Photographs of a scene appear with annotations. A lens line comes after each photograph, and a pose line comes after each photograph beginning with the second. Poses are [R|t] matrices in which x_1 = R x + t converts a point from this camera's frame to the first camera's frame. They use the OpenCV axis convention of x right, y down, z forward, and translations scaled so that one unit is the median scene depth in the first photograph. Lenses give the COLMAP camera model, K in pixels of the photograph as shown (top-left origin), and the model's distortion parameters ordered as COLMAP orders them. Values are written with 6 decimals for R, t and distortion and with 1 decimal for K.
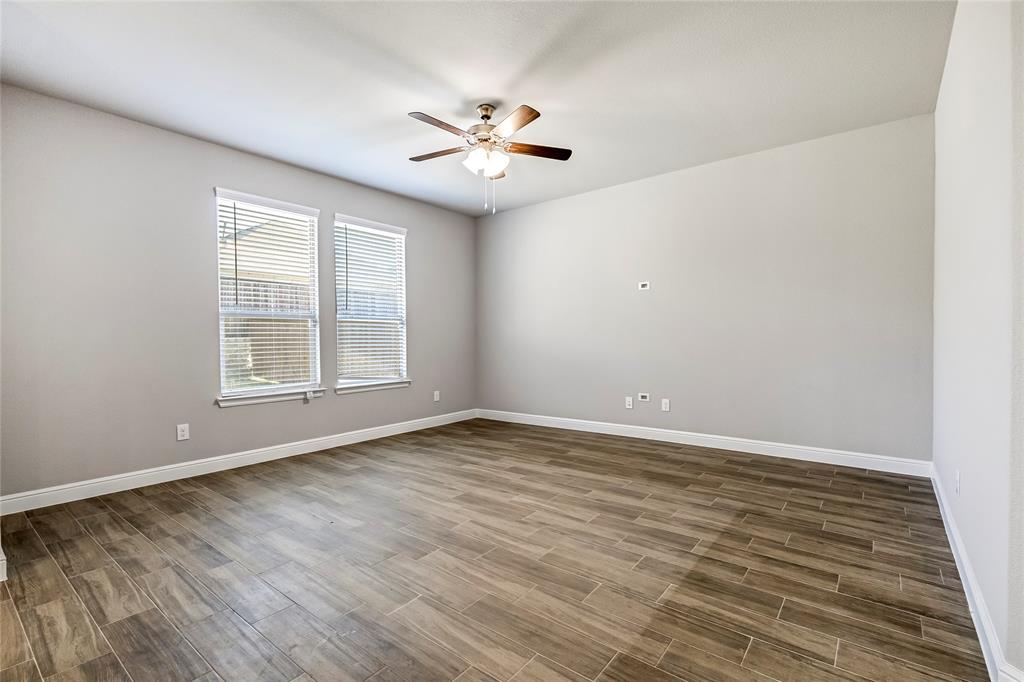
lens RADIAL K [[466.9, 0, 508.2], [0, 466.9, 346.2], [0, 0, 1]] dist [-0.017946, -0.000129]
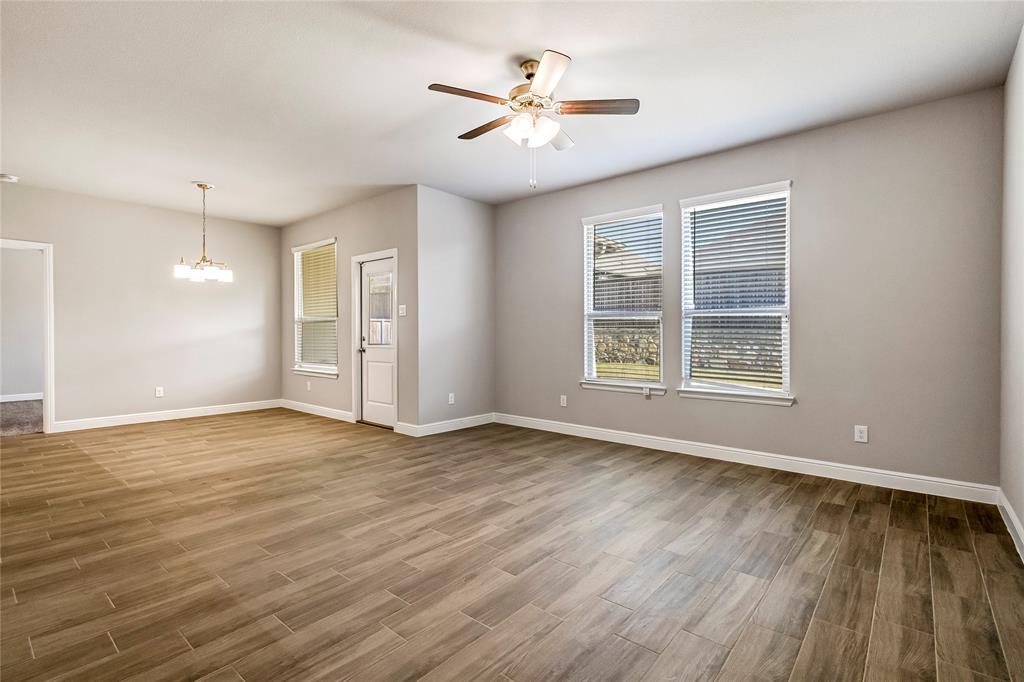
lens RADIAL K [[473.6, 0, 523.1], [0, 473.6, 342.7], [0, 0, 1]] dist [0.001743, -0.006959]
pose [[-0.015368, 0.026601, -0.999528, 0.831362], [-0.023945, 0.999350, 0.026964, -0.031540], [0.999595, 0.024348, -0.014721, 1.010949]]
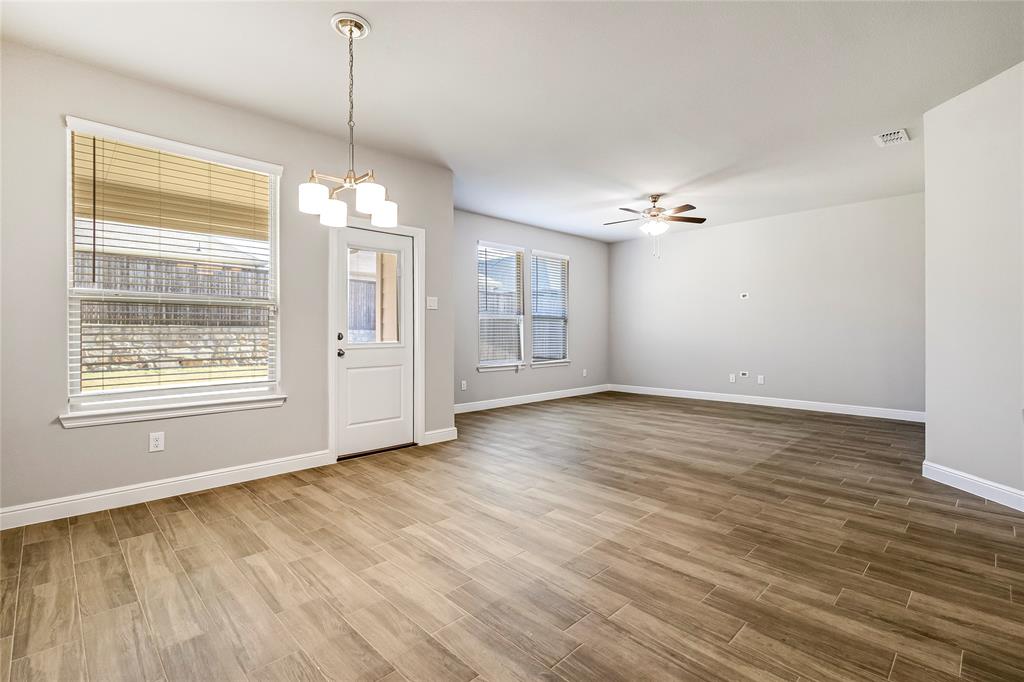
lens RADIAL K [[476.0, 0, 512.2], [0, 476.0, 327.8], [0, 0, 1]] dist [0.011976, -0.000715]
pose [[0.992800, 0.006370, -0.119618, -0.354675], [-0.009684, 0.999585, -0.027147, 0.022695], [0.119396, 0.028109, 0.992449, -0.790673]]
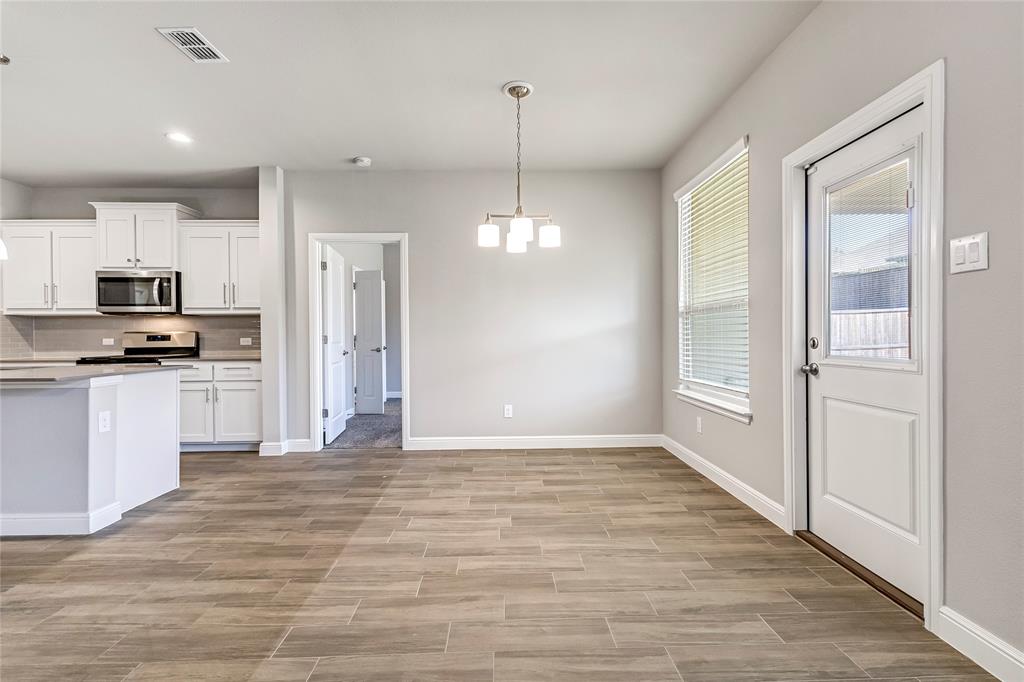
lens RADIAL K [[469.9, 0, 512.1], [0, 469.9, 338.0], [0, 0, 1]] dist [0.012497, 0.000568]
pose [[-0.766192, 0.018962, -0.642332, -0.085741], [0.000966, 0.999597, 0.028357, -0.014024], [0.642611, 0.021106, -0.765902, 0.653855]]
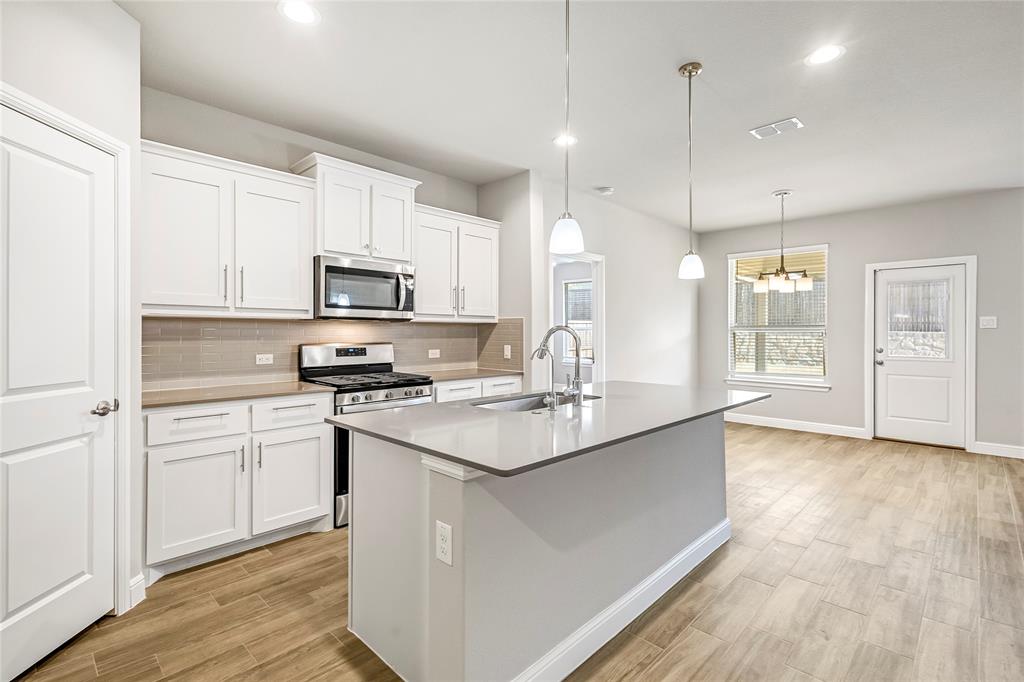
lens RADIAL K [[475.8, 0, 508.4], [0, 475.8, 332.9], [0, 0, 1]] dist [0.003179, 0.000539]
pose [[-0.099771, 0.010097, -0.994959, 0.883307], [-0.022340, 0.999674, 0.012385, -0.038793], [0.994760, 0.023463, -0.099513, -0.769762]]
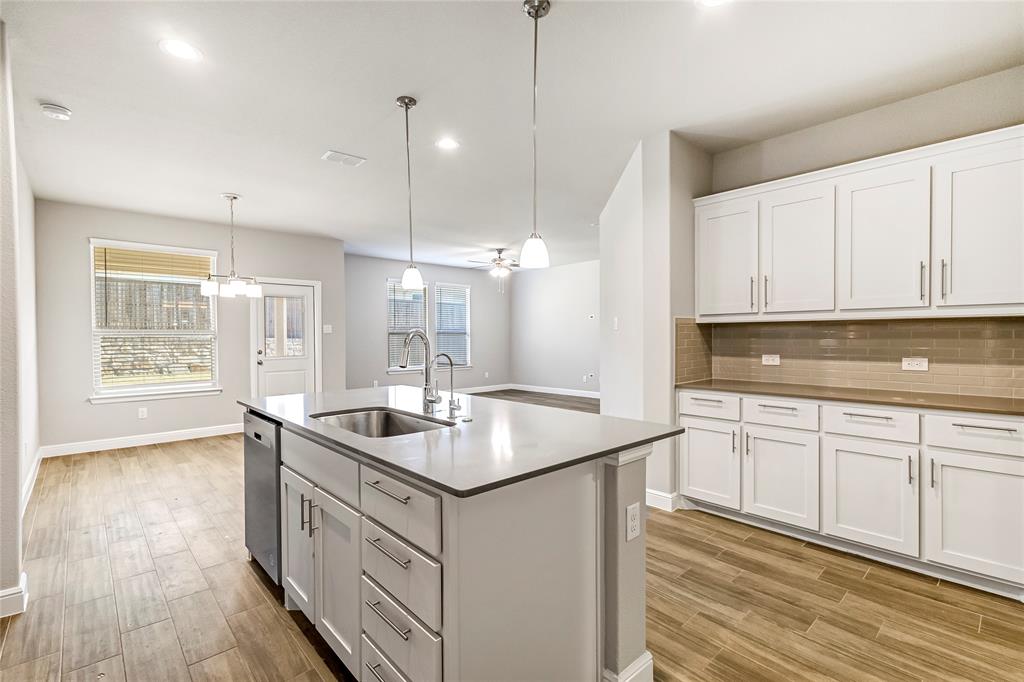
lens RADIAL K [[469.9, 0, 512.1], [0, 469.9, 338.0], [0, 0, 1]] dist [0.012497, 0.000568]
pose [[0.988581, 0.003243, -0.150654, 0.385622], [-0.005383, 0.999890, -0.013798, -0.021637], [0.150593, 0.014451, 0.988490, -1.397054]]
